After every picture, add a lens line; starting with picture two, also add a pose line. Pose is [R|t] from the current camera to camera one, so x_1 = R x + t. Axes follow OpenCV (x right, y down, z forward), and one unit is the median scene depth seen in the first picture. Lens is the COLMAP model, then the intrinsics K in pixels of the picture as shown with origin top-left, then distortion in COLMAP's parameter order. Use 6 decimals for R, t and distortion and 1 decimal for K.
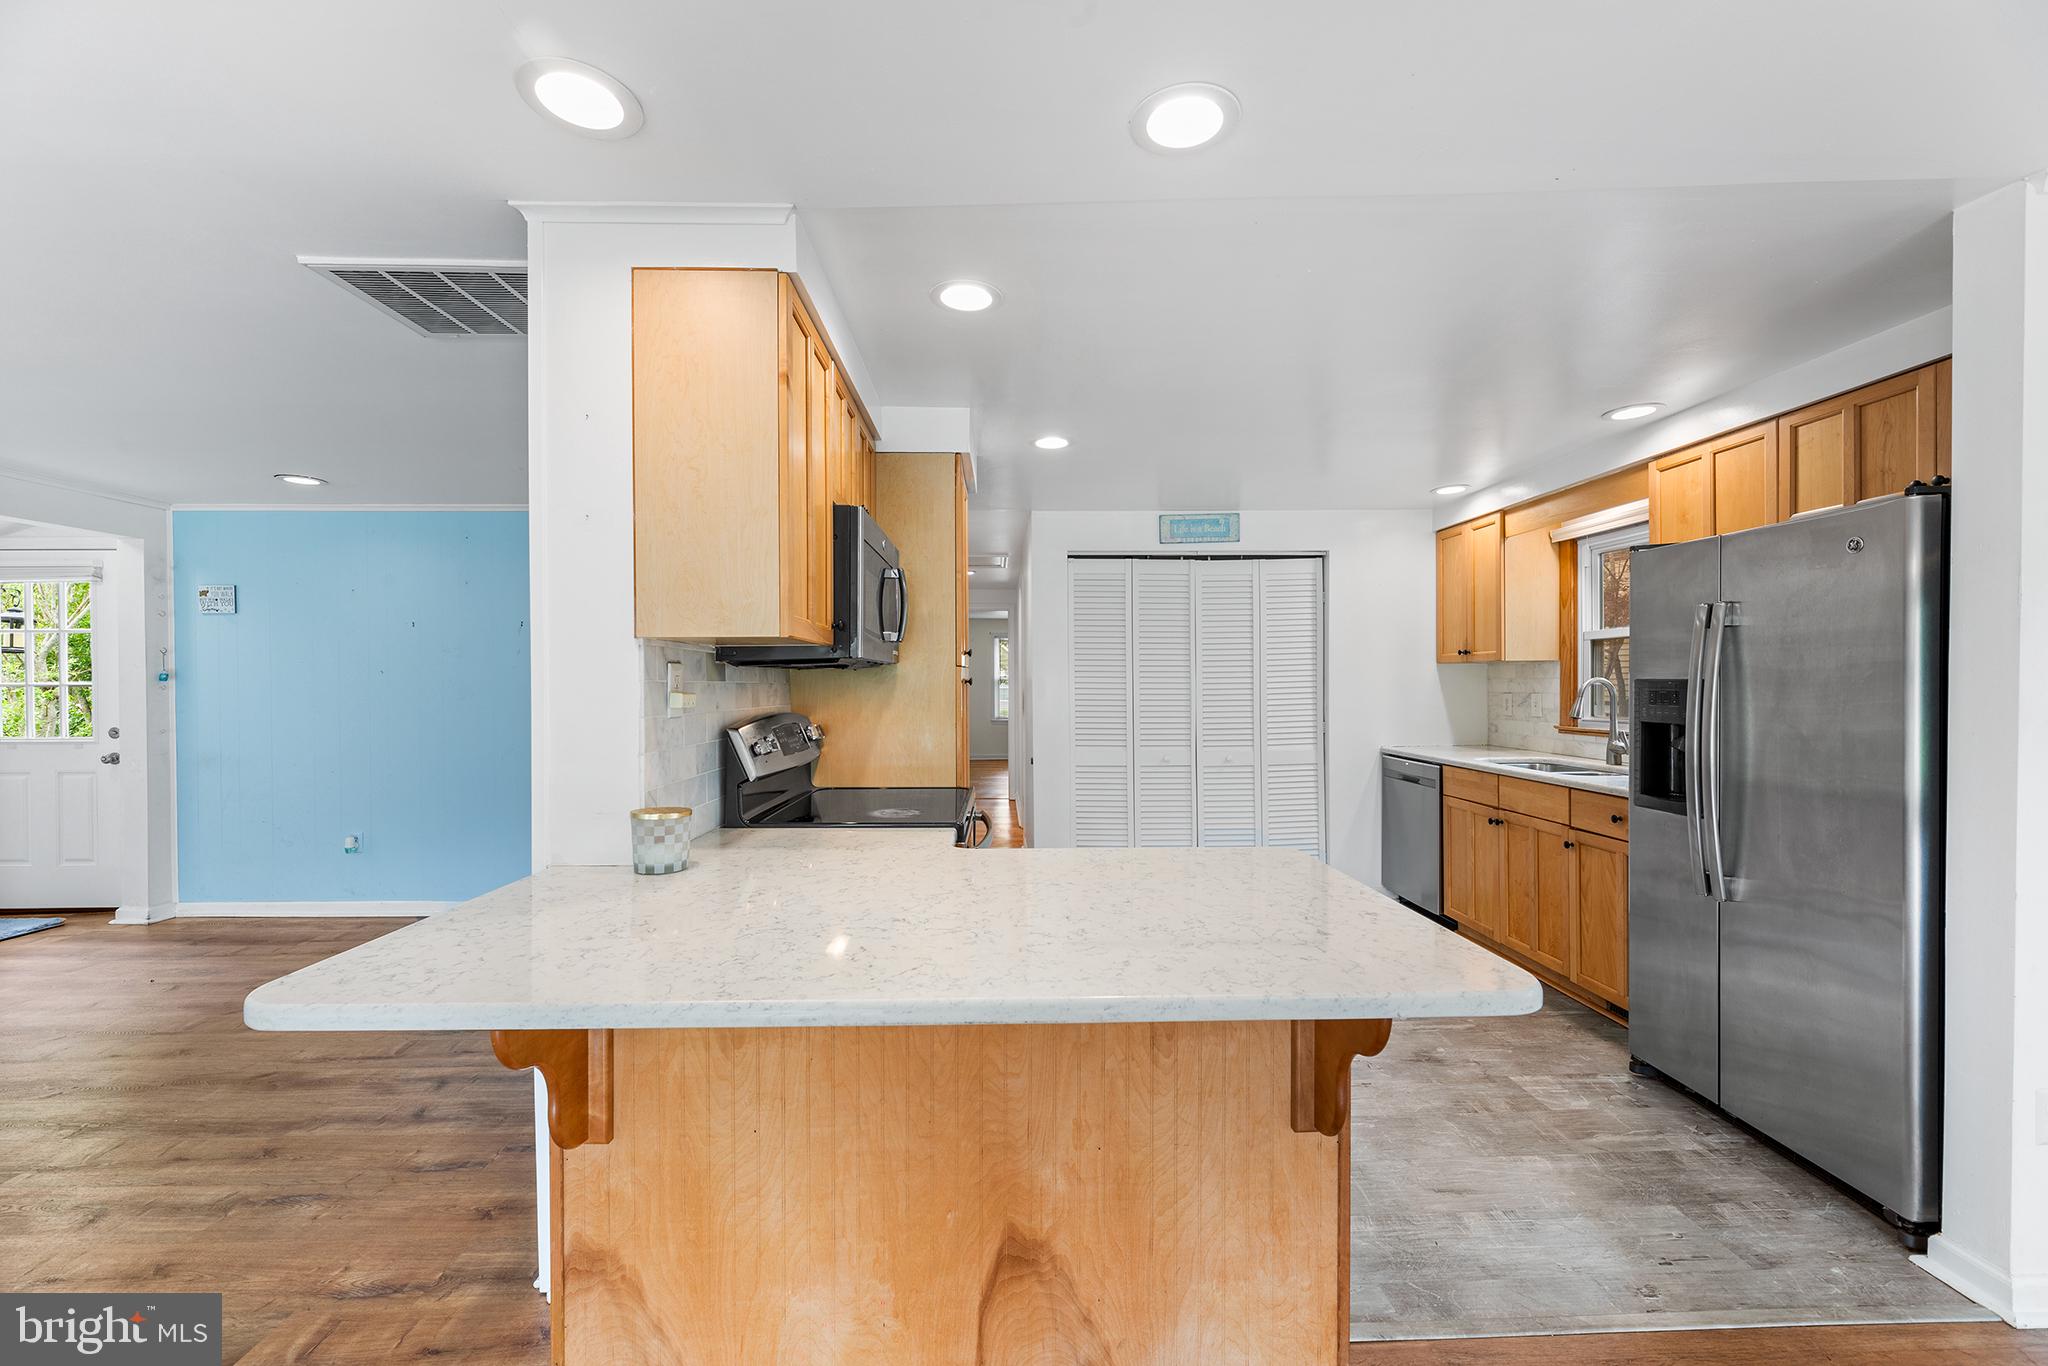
lens RADIAL K [[827.1, 0, 1032.6], [0, 827.1, 686.1], [0, 0, 1]] dist [-0.002347, -0.001447]
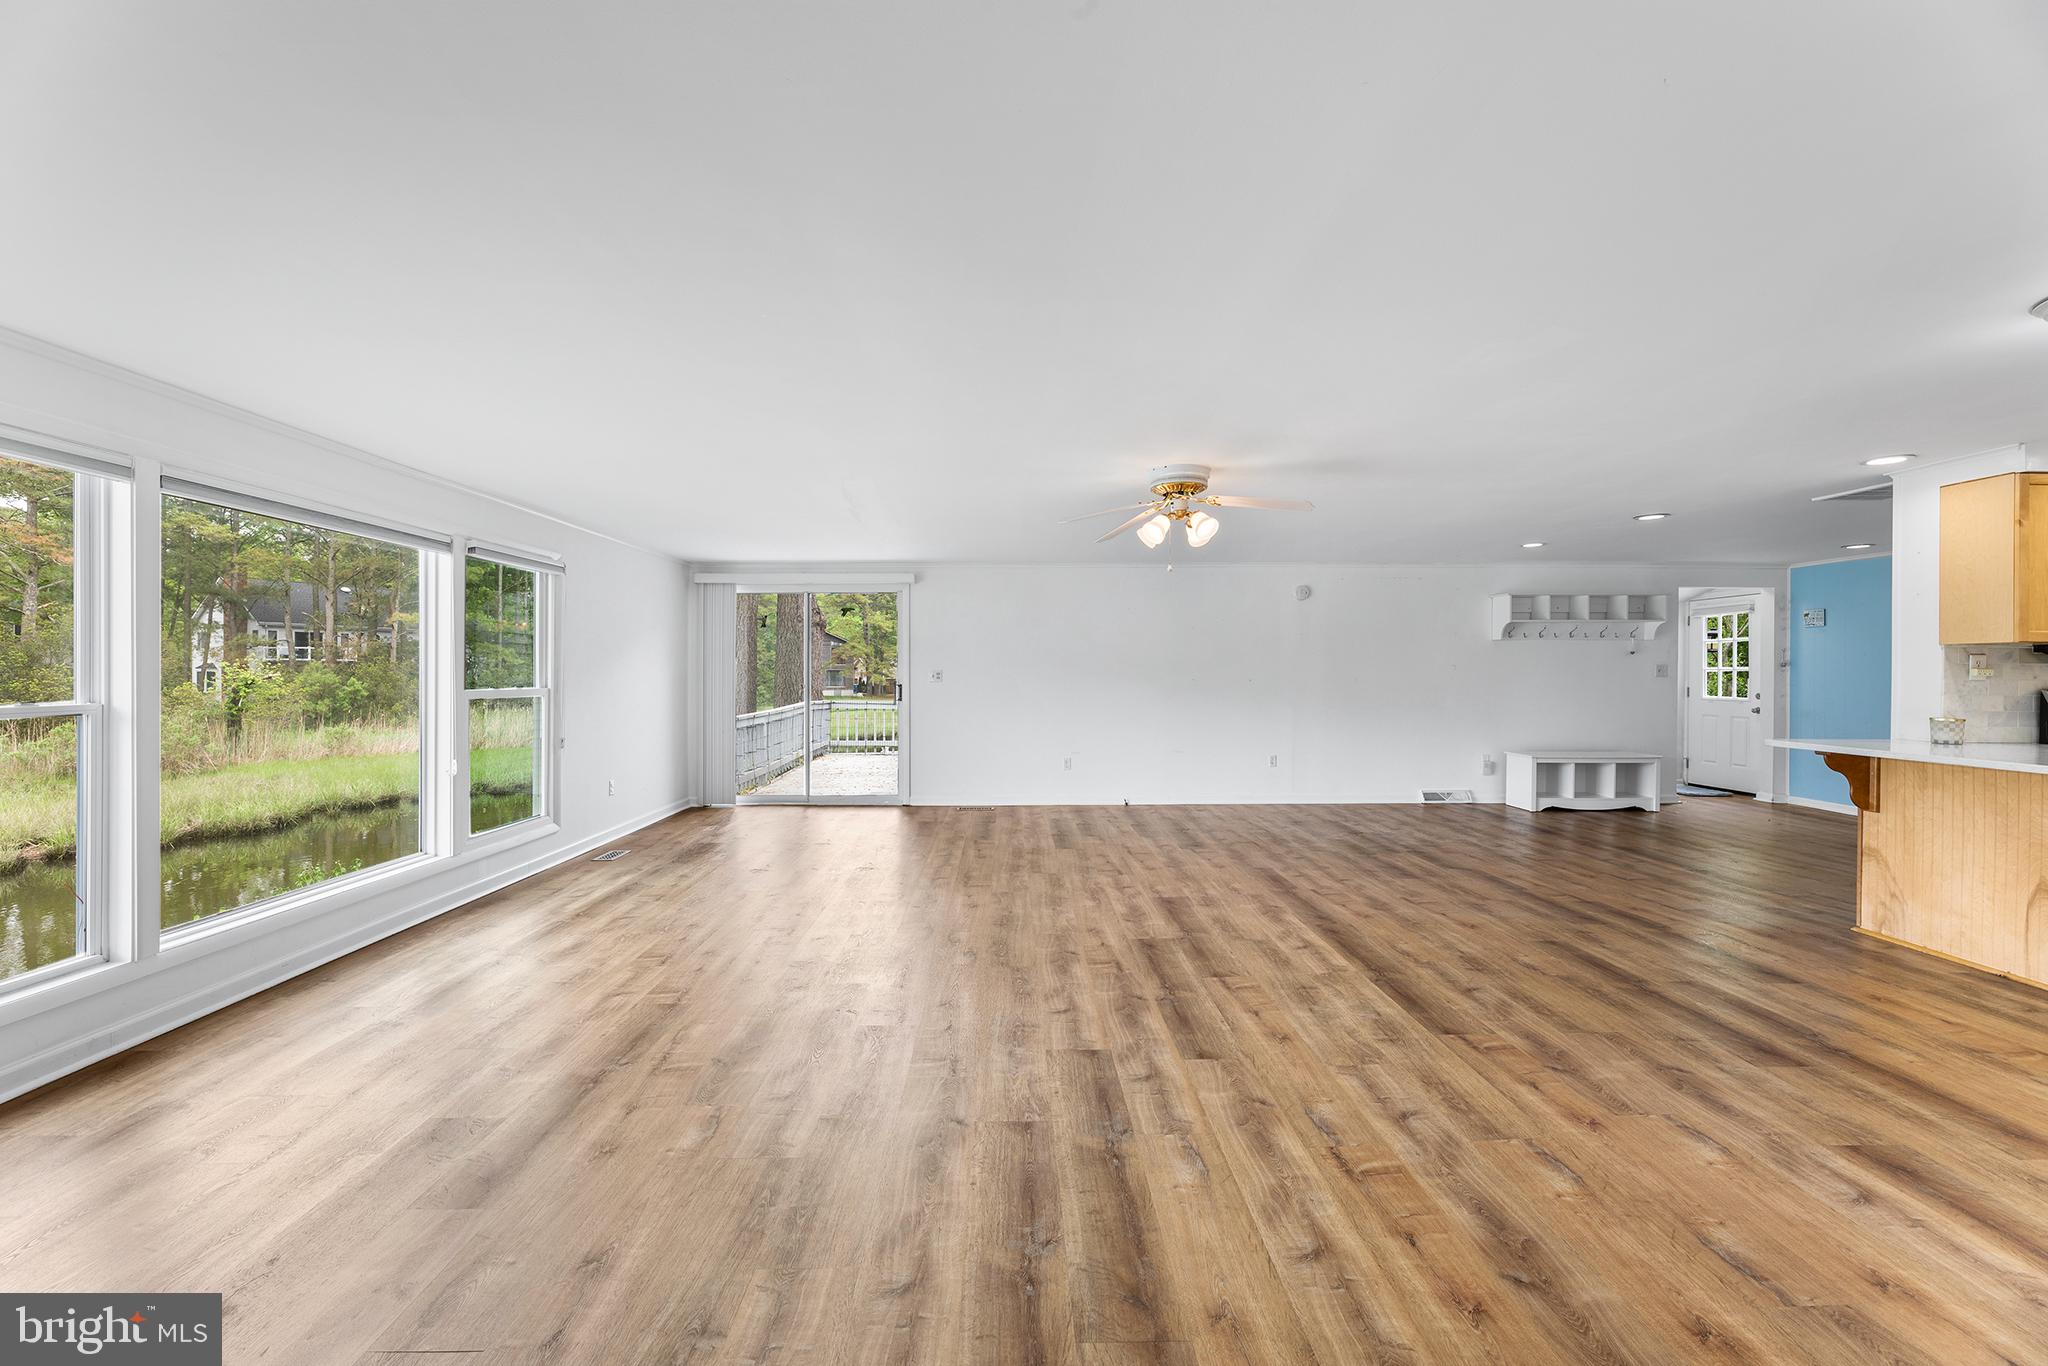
lens RADIAL K [[827.1, 0, 1003.5], [0, 827.1, 678.1], [0, 0, 1]] dist [-0.002347, -0.001447]
pose [[-0.025662, 0.010335, -0.999617, 0.796281], [-0.008409, 0.999909, 0.010554, 0.014183], [0.999635, 0.008677, -0.025573, -0.660449]]
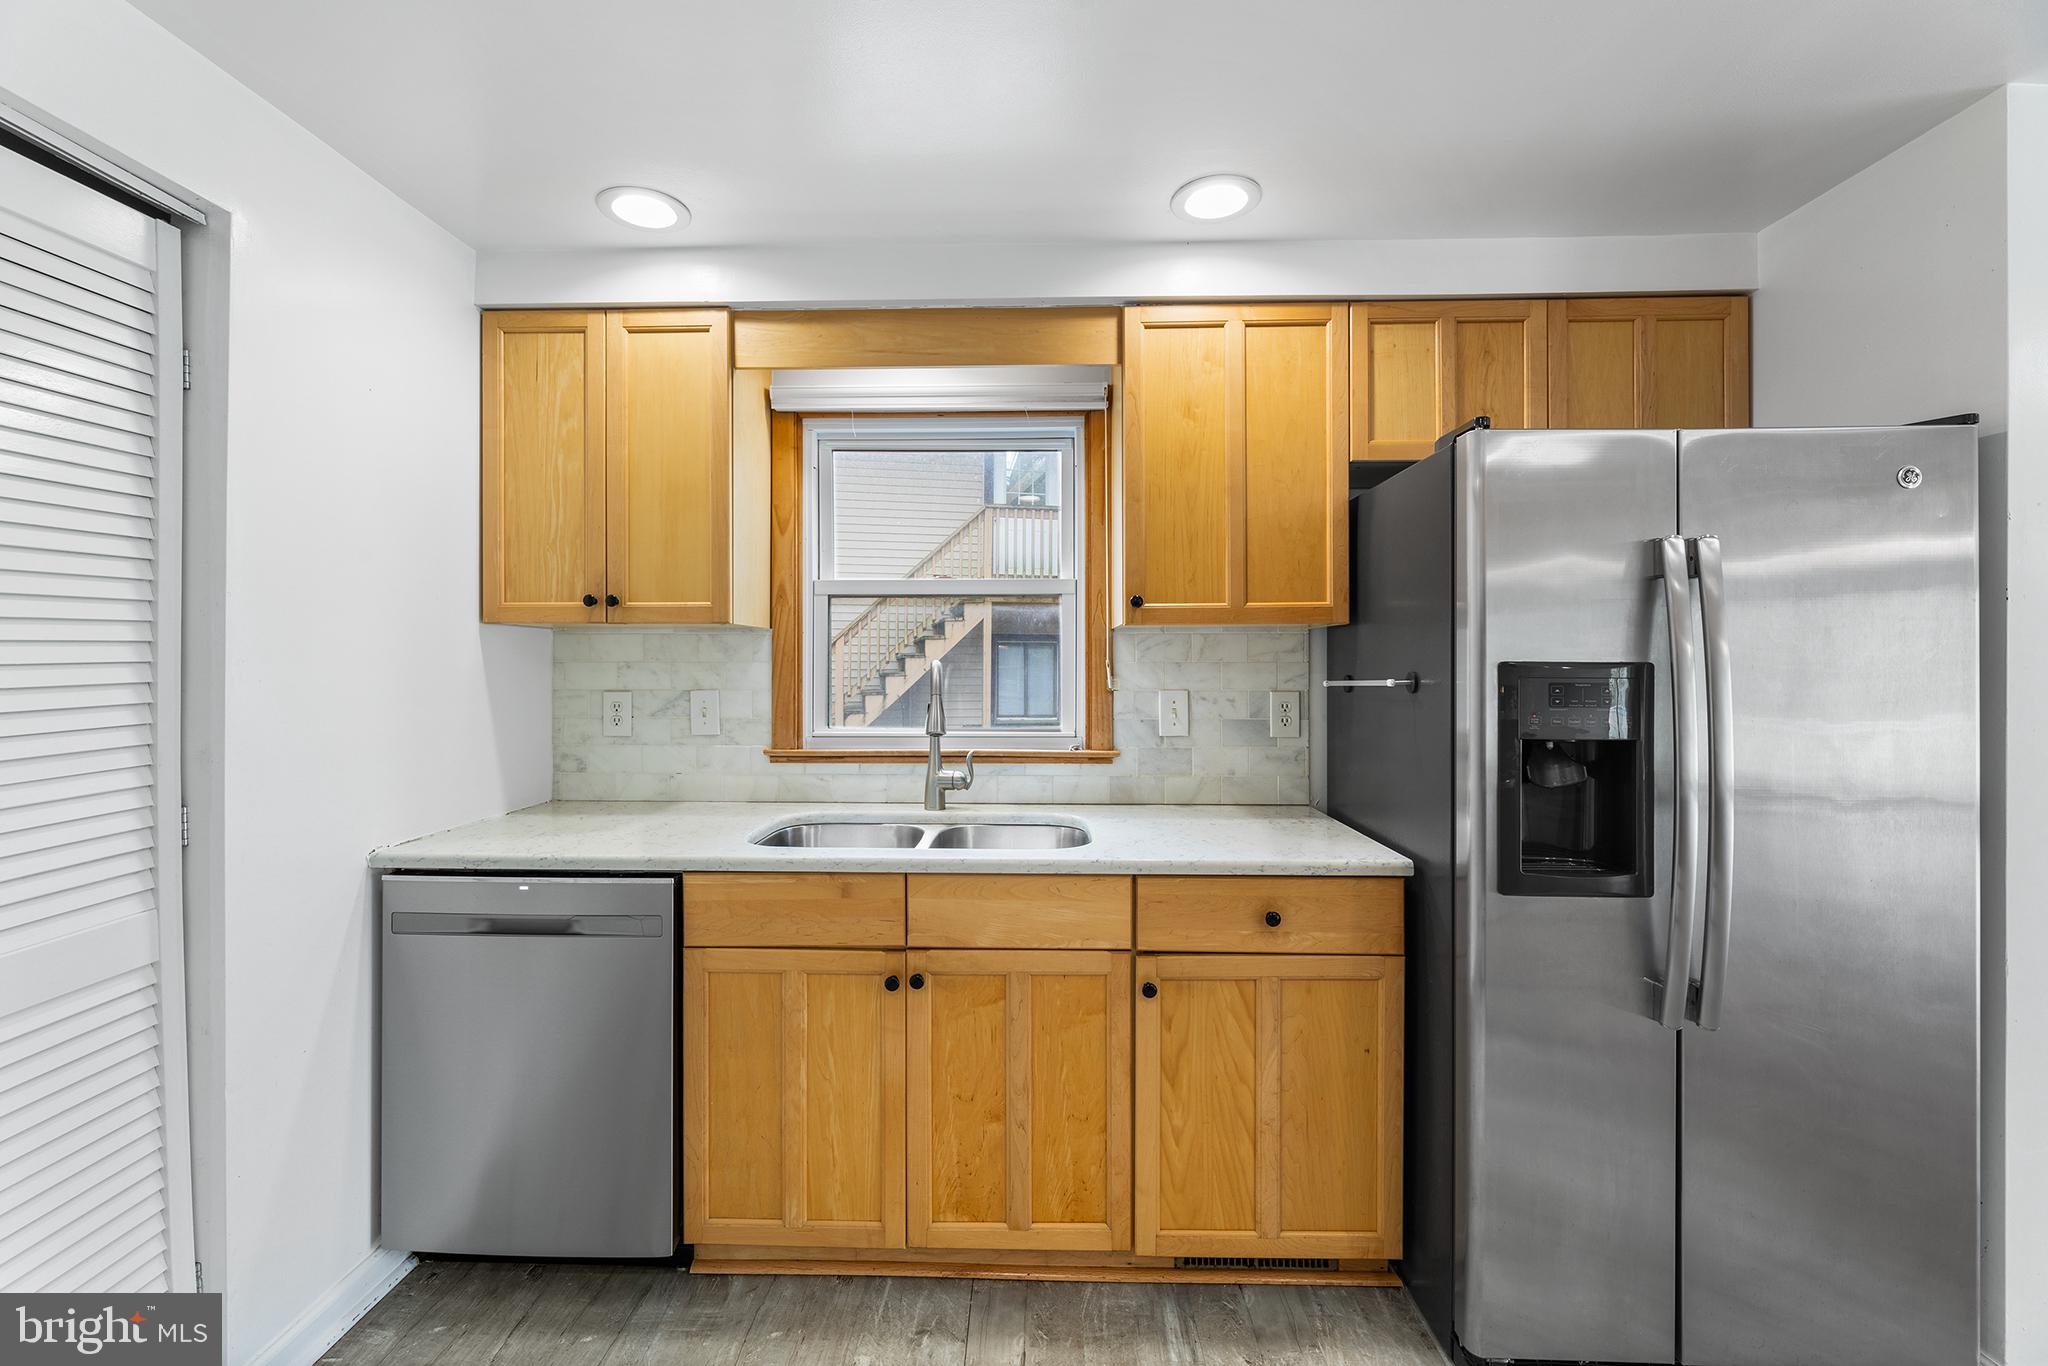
lens RADIAL K [[827.1, 0, 1008.0], [0, 827.1, 666.2], [0, 0, 1]] dist [-0.002347, -0.001447]
pose [[0.070350, 0.007014, 0.997498, 0.105514], [0.003842, 0.999966, -0.007303, -0.001935], [-0.997515, 0.004346, 0.070320, 0.809838]]
